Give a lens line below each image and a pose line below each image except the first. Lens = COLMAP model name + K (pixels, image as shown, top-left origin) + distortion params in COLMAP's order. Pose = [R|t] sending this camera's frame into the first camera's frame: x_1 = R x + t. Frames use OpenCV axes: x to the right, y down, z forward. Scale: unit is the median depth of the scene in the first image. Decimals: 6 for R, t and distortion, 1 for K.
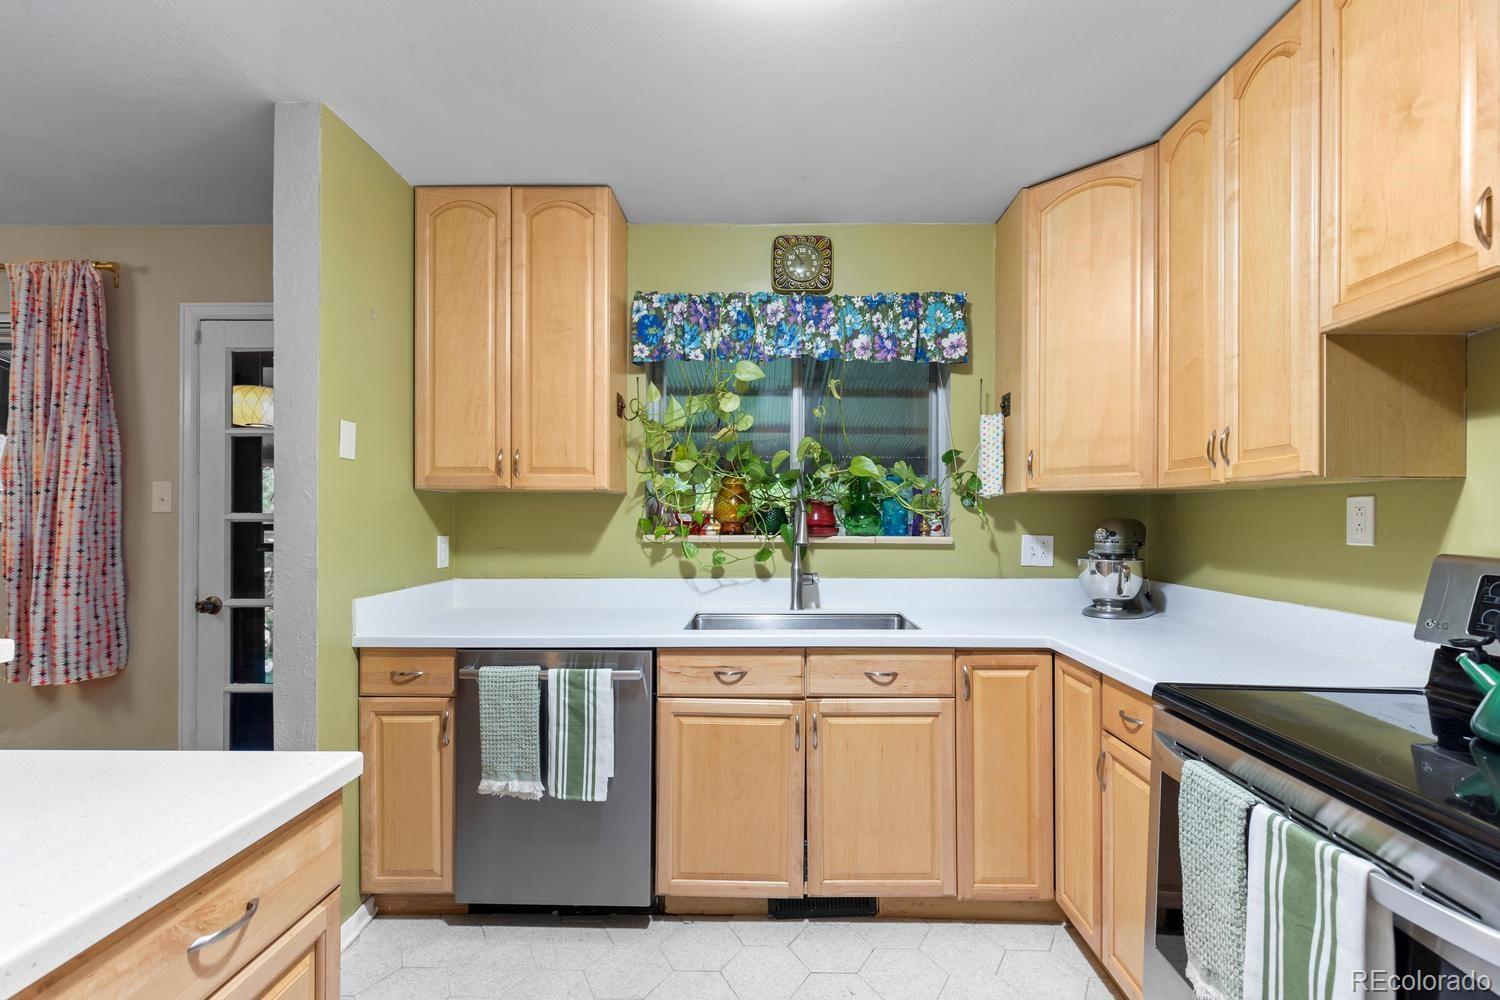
lens RADIAL K [[676.5, 0, 765.9], [0, 676.5, 515.1], [0, 0, 1]] dist [0.001687, -0.000273]
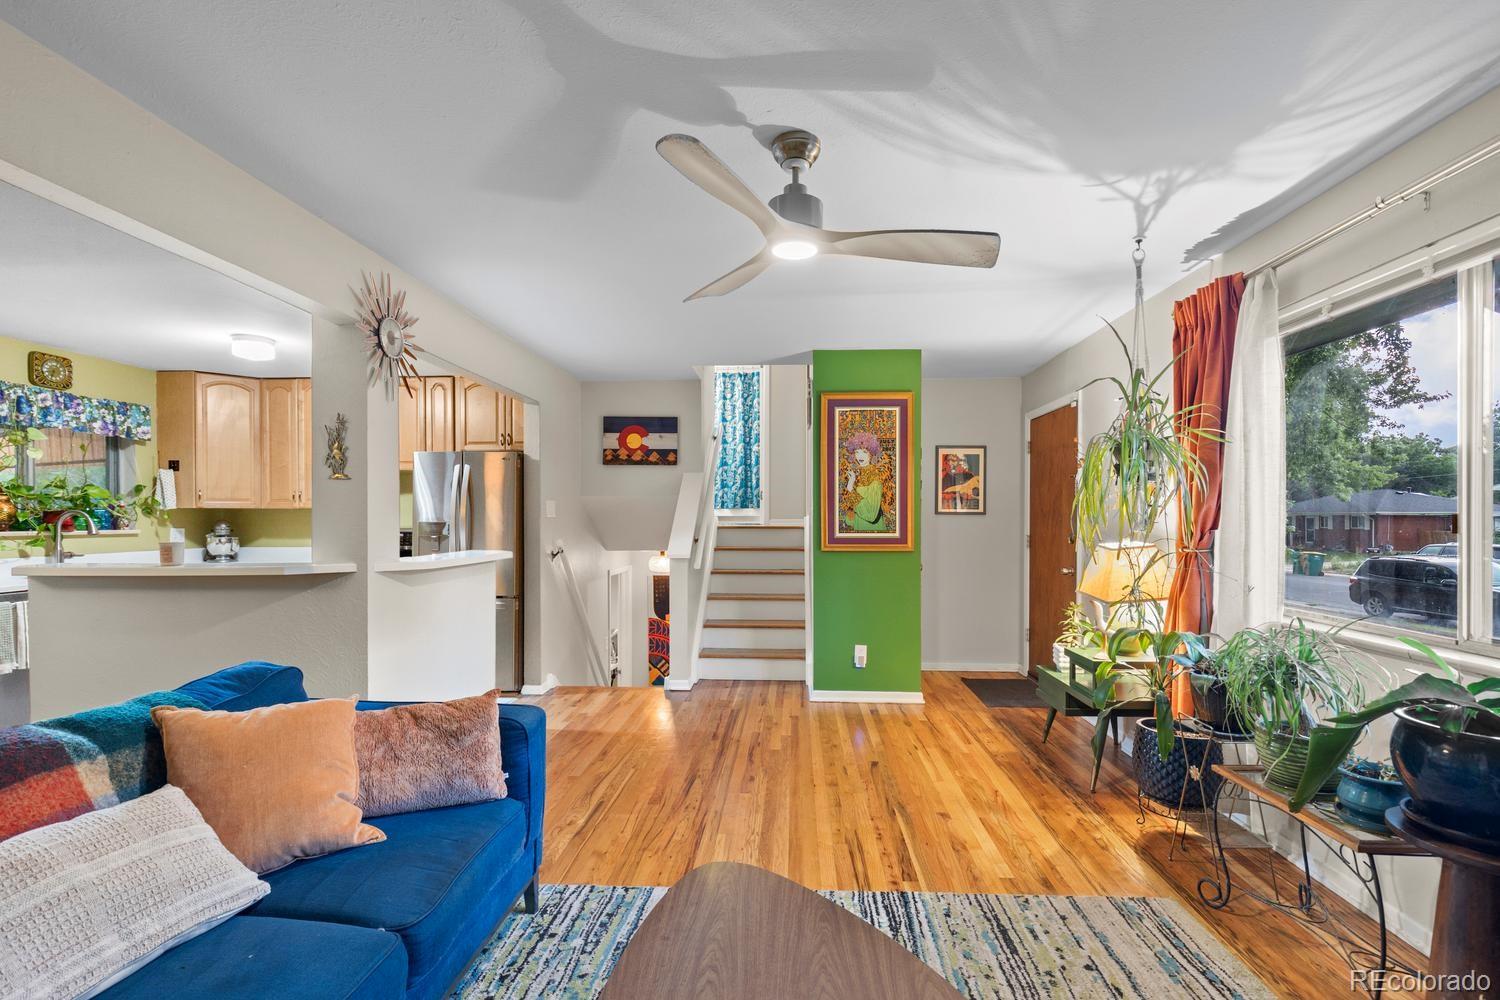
lens RADIAL K [[677.9, 0, 767.0], [0, 677.9, 520.6], [0, 0, 1]] dist [0.002170, 0.000355]
pose [[0.034489, -0.005693, 0.999389, -1.637813], [0.002286, 0.999982, 0.005617, -0.000824], [-0.999402, 0.002091, 0.034501, -0.877702]]
